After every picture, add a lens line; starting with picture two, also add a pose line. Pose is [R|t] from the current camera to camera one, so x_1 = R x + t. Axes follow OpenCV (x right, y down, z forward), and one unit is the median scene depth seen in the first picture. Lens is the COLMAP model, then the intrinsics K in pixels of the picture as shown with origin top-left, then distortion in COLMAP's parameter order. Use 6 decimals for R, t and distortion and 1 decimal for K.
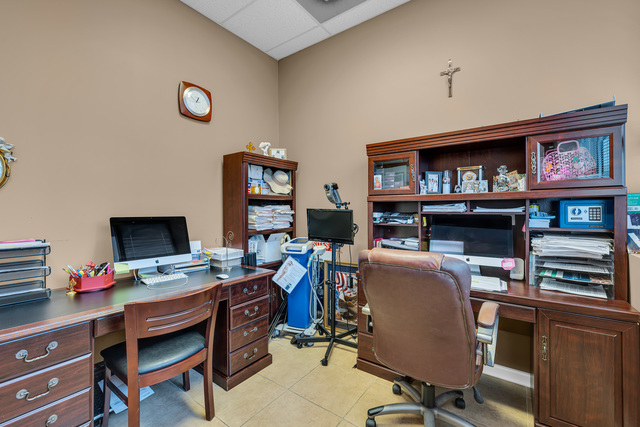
lens RADIAL K [[274.5, 0, 322.1], [0, 274.5, 211.8], [0, 0, 1]] dist [-0.000405, -0.000166]
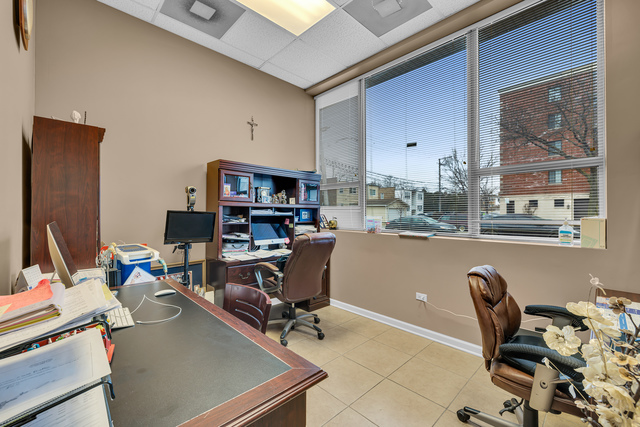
lens RADIAL K [[274.5, 0, 320.1], [0, 274.5, 212.8], [0, 0, 1]] dist [-0.000405, -0.000166]
pose [[0.155784, 0.004337, 0.987782, -0.760814], [-0.009167, 0.999954, -0.002945, -0.004497], [-0.987749, -0.008596, 0.155816, 0.281580]]
